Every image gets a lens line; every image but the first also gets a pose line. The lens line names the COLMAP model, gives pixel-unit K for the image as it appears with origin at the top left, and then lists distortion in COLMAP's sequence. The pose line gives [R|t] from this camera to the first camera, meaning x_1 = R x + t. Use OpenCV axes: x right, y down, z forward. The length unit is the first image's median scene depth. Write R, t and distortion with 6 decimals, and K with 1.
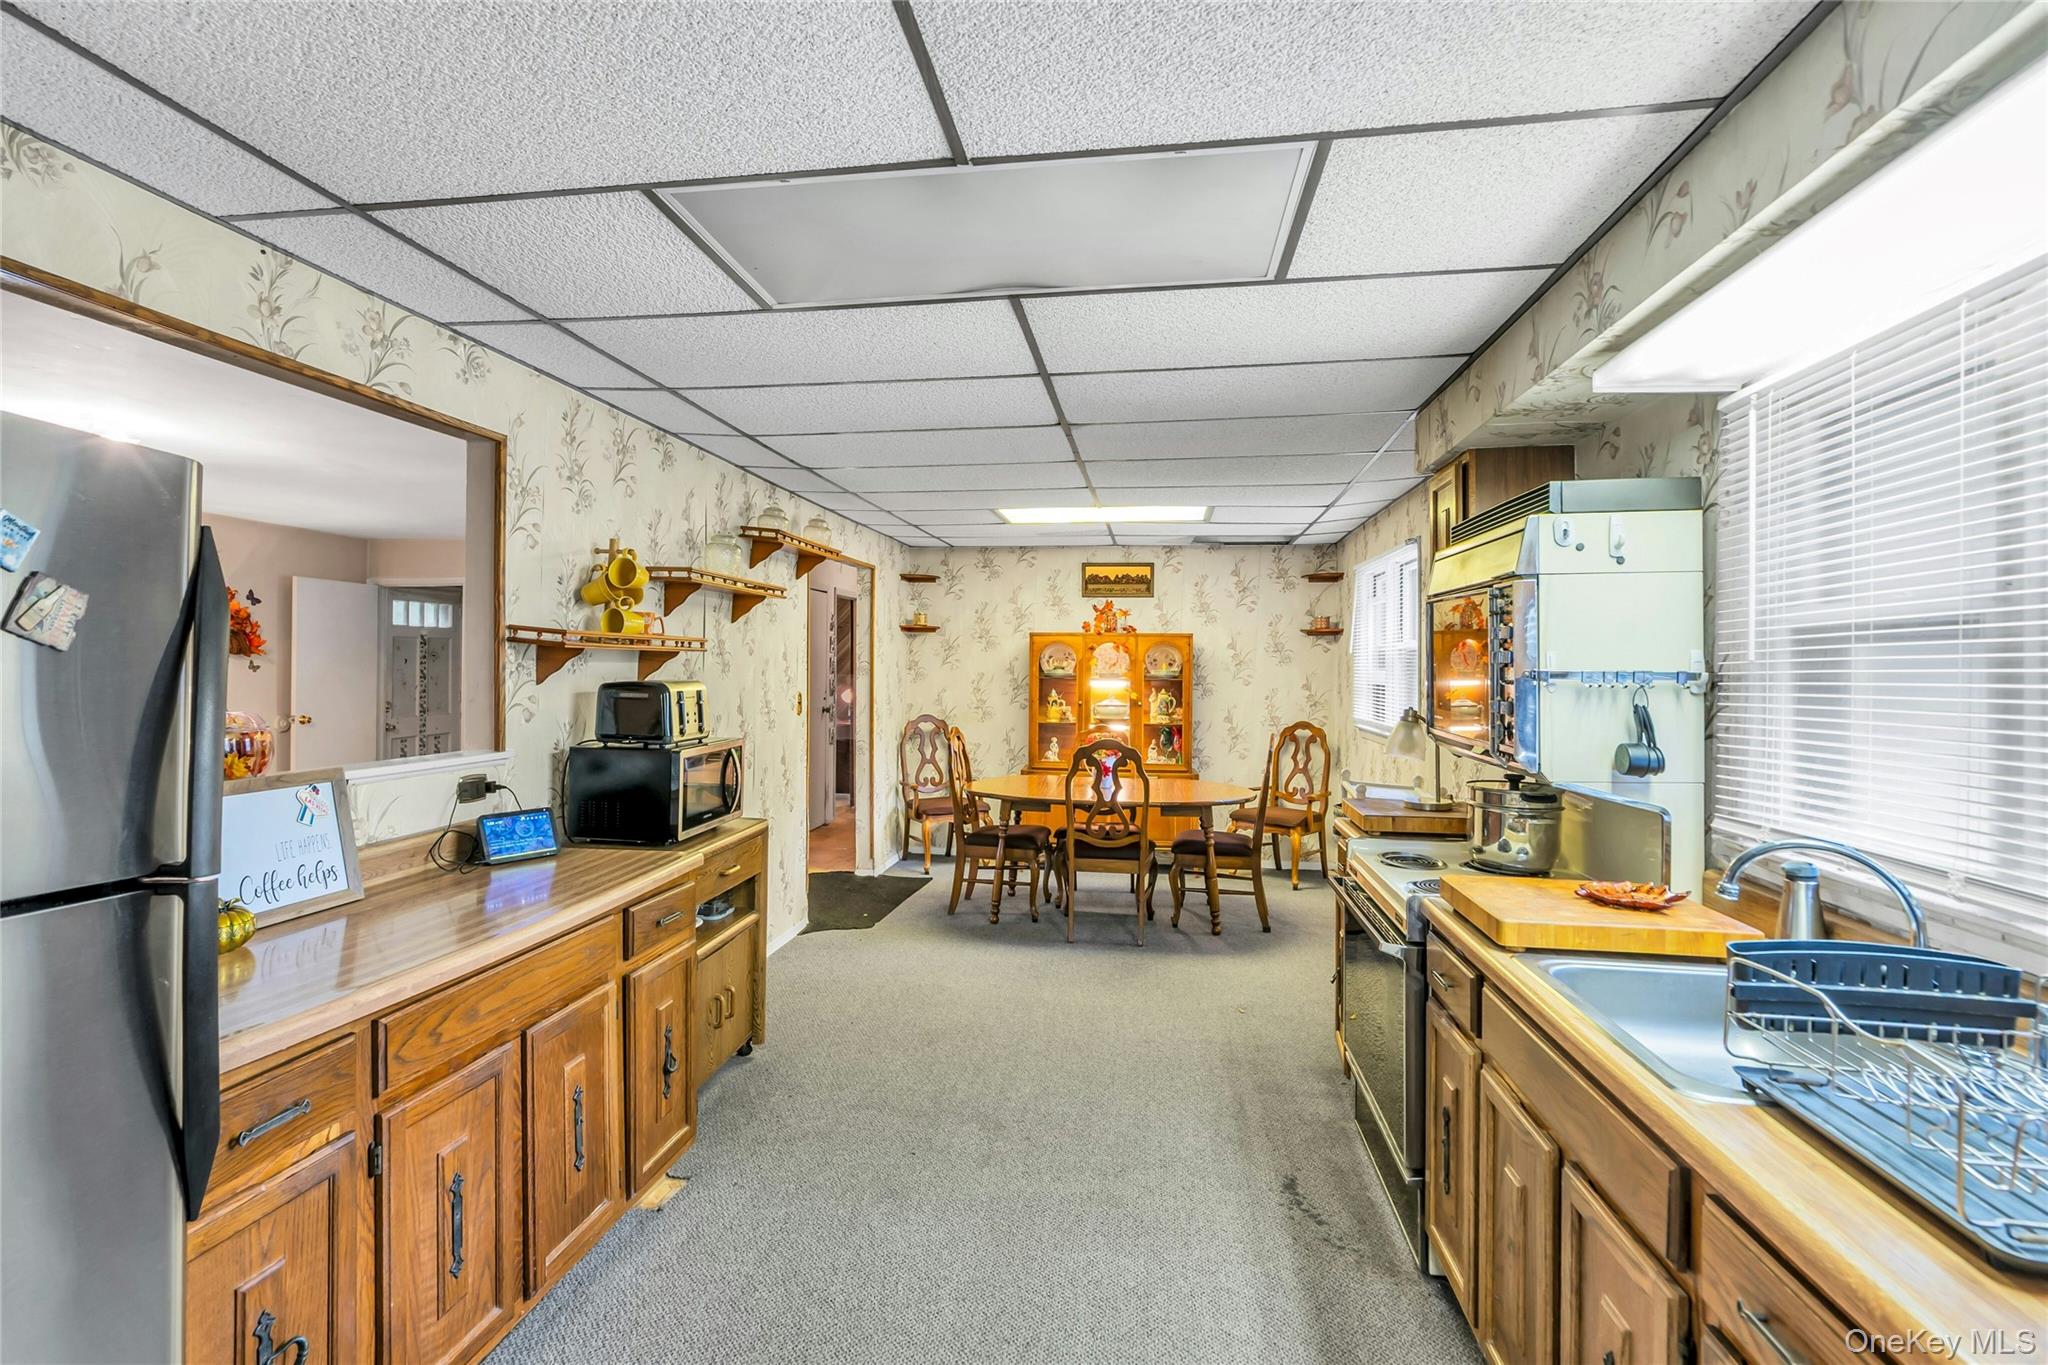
lens RADIAL K [[959.0, 0, 1005.5], [0, 959.0, 660.9], [0, 0, 1]] dist [-0.002709, 0.003453]
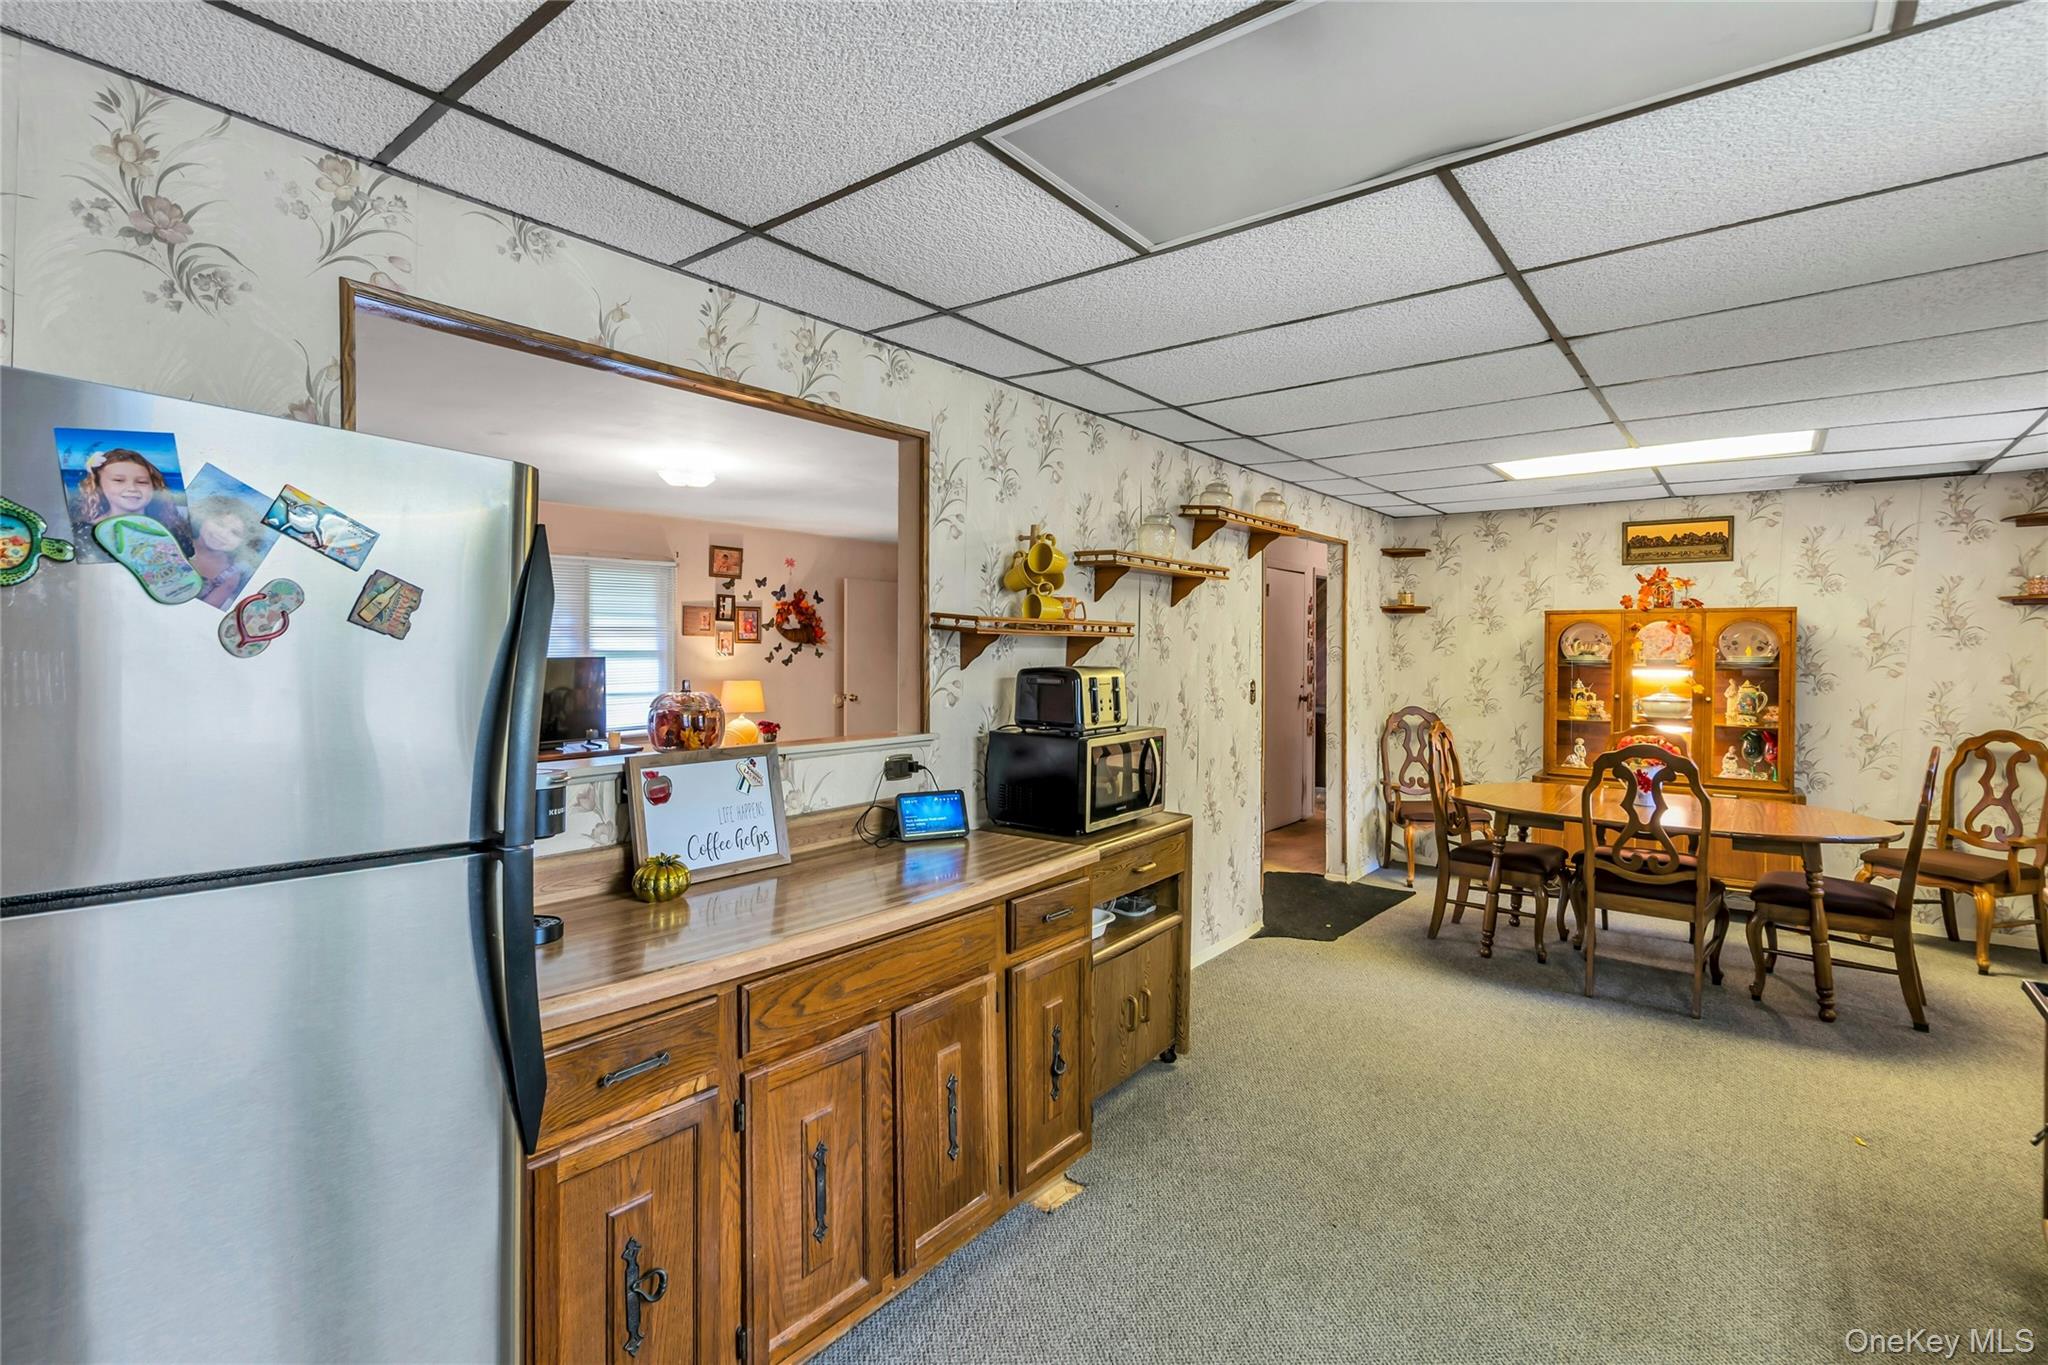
lens RADIAL K [[959.0, 0, 1005.5], [0, 959.0, 660.9], [0, 0, 1]] dist [-0.002709, 0.003453]
pose [[0.870391, 0.001949, -0.492357, 0.050478], [0.005174, 0.999901, 0.013105, 0.001080], [0.492333, -0.013954, 0.870295, 0.093579]]
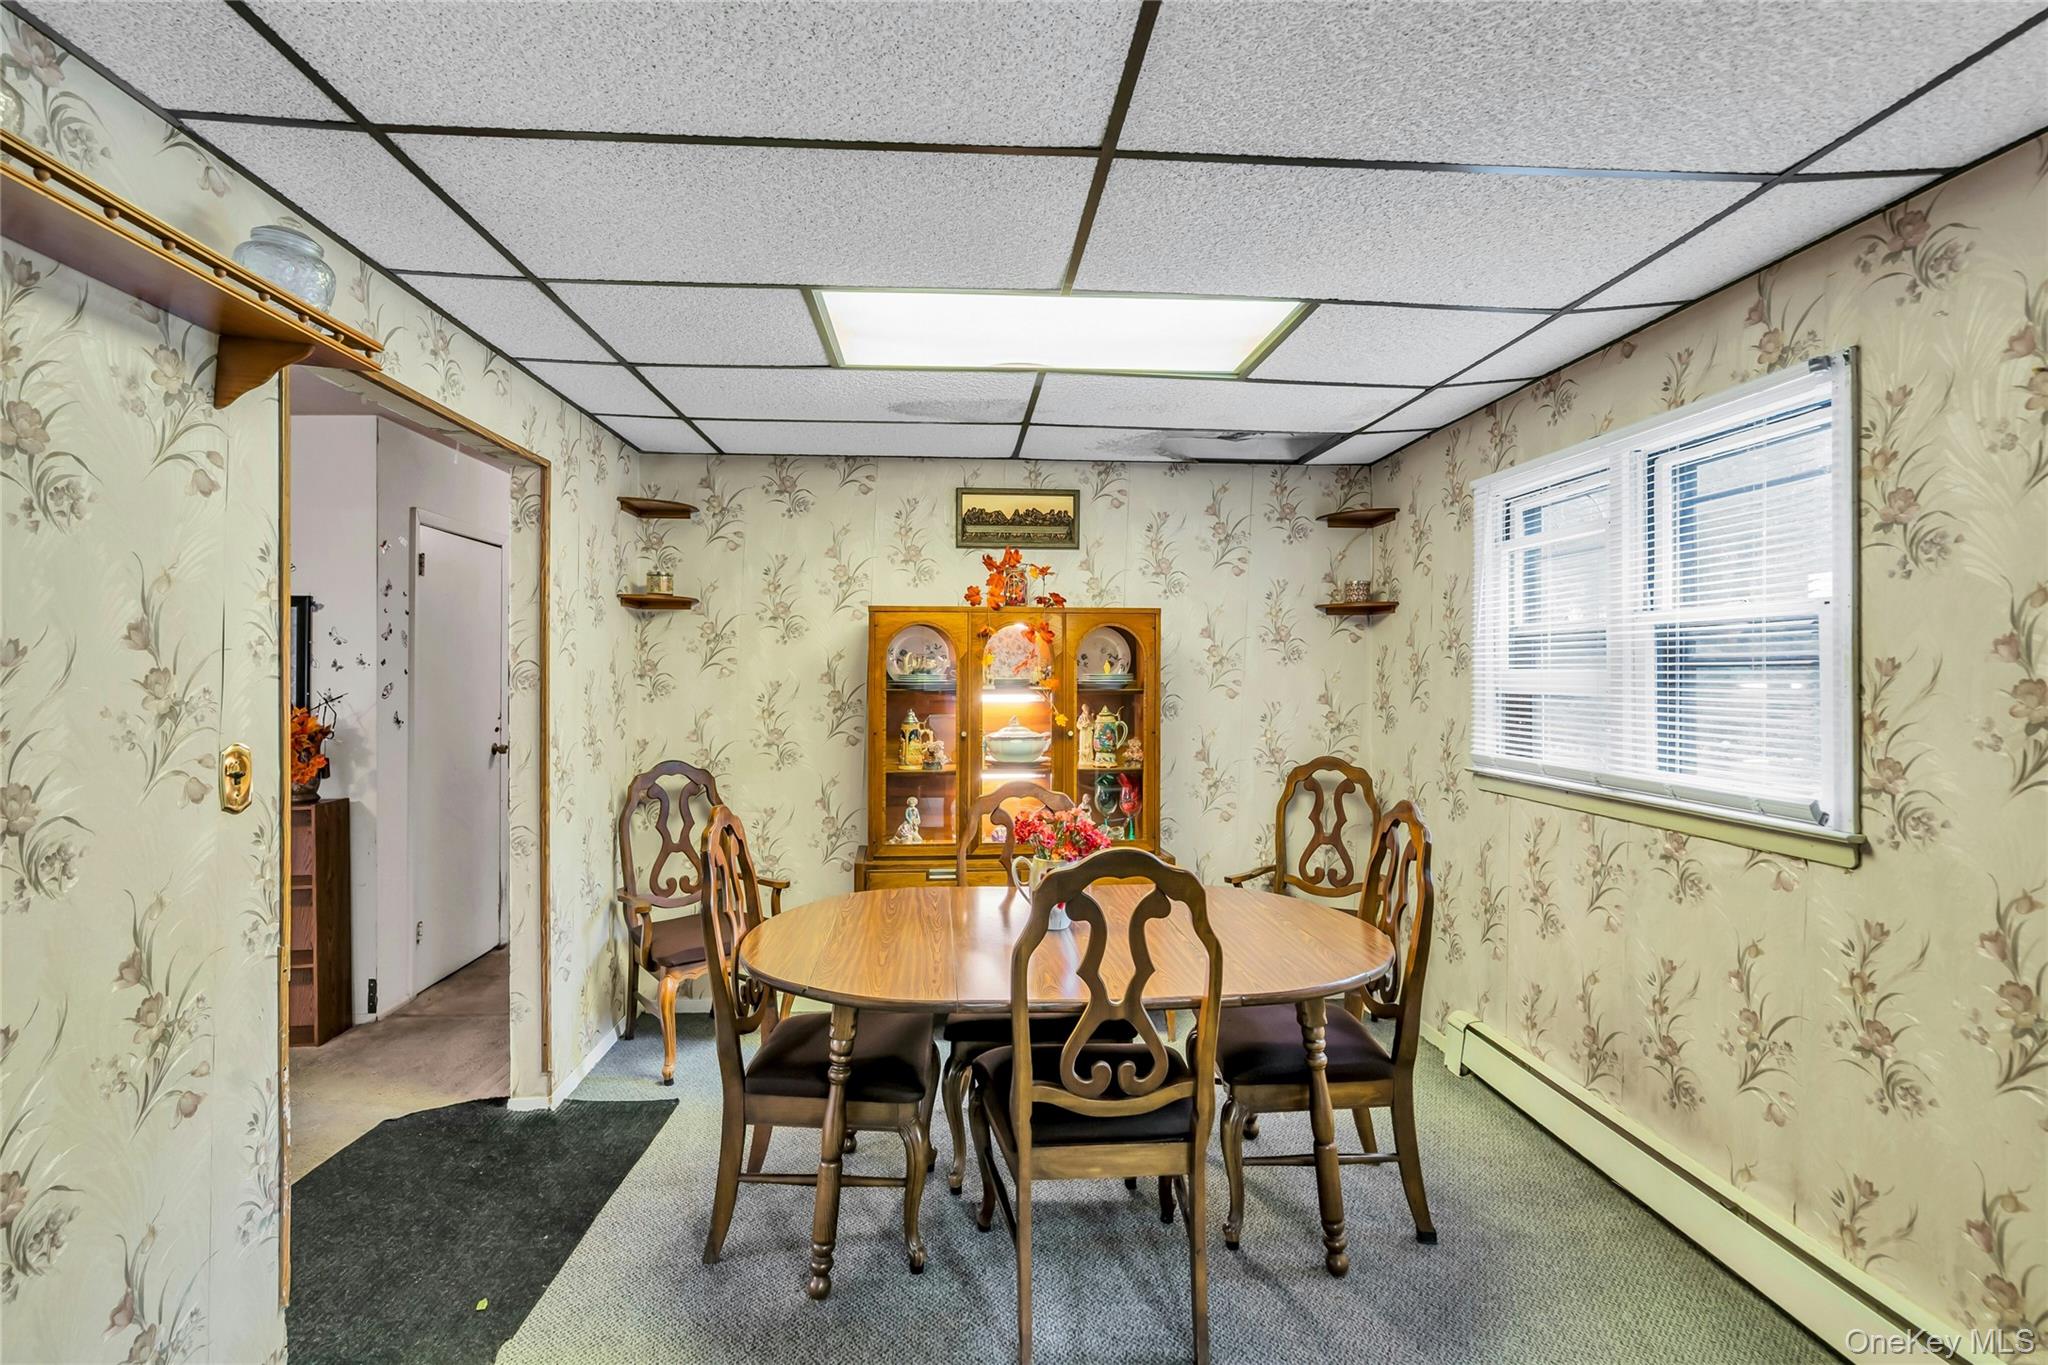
lens RADIAL K [[959.0, 0, 1005.5], [0, 959.0, 660.9], [0, 0, 1]] dist [-0.002709, 0.003453]
pose [[0.976254, -0.005895, 0.216549, -0.031080], [0.007624, 0.999945, -0.007148, 0.010783], [-0.216495, 0.008629, 0.976246, 0.853845]]
